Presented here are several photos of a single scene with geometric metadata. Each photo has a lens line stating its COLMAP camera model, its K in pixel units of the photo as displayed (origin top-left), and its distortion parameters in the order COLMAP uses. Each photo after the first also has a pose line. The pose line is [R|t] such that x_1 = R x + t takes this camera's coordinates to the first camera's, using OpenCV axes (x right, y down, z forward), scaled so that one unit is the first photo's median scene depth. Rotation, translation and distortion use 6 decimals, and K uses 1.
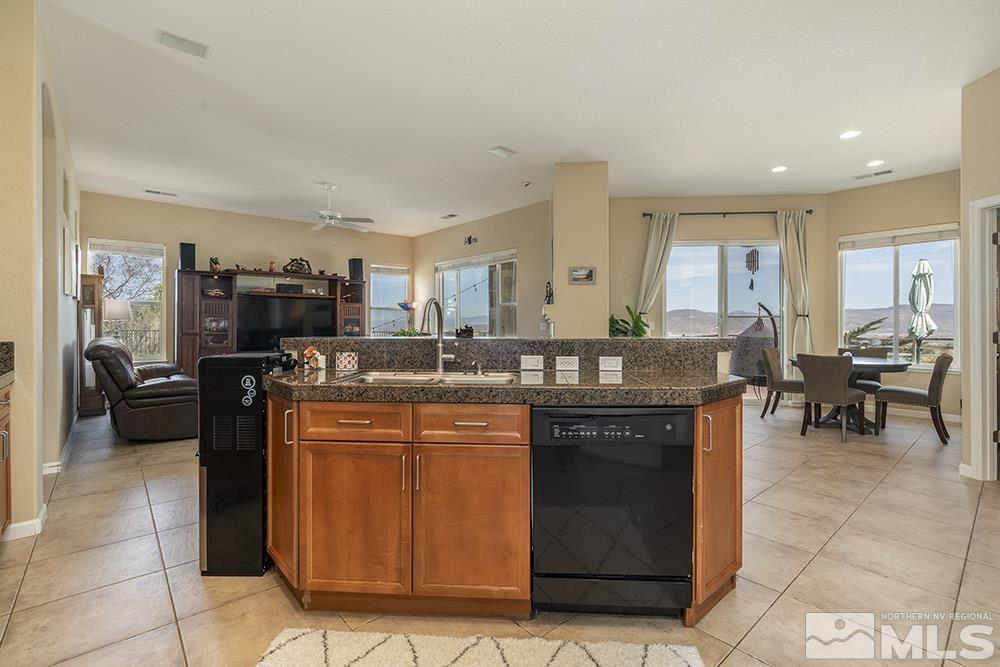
lens RADIAL K [[452.5, 0, 497.8], [0, 452.5, 326.1], [0, 0, 1]] dist [-0.004586, -0.000067]
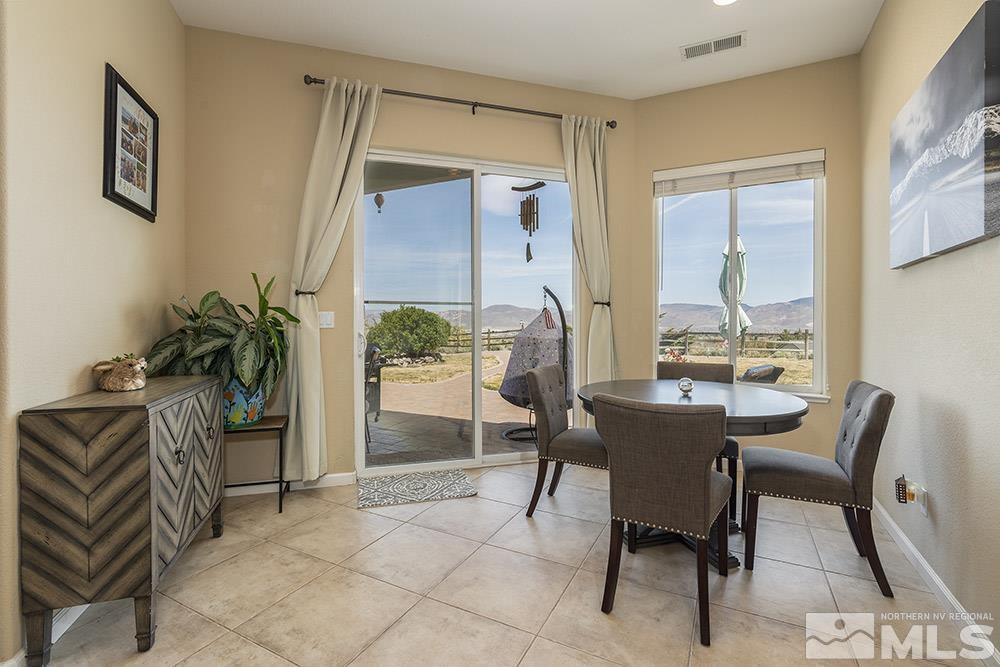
lens RADIAL K [[452.5, 0, 497.8], [0, 452.5, 326.1], [0, 0, 1]] dist [-0.004586, -0.000067]
pose [[0.929576, -0.004866, 0.368598, 0.709570], [0.000833, 0.999938, 0.011099, -0.003833], [-0.368629, -0.010010, 0.929523, 1.068232]]
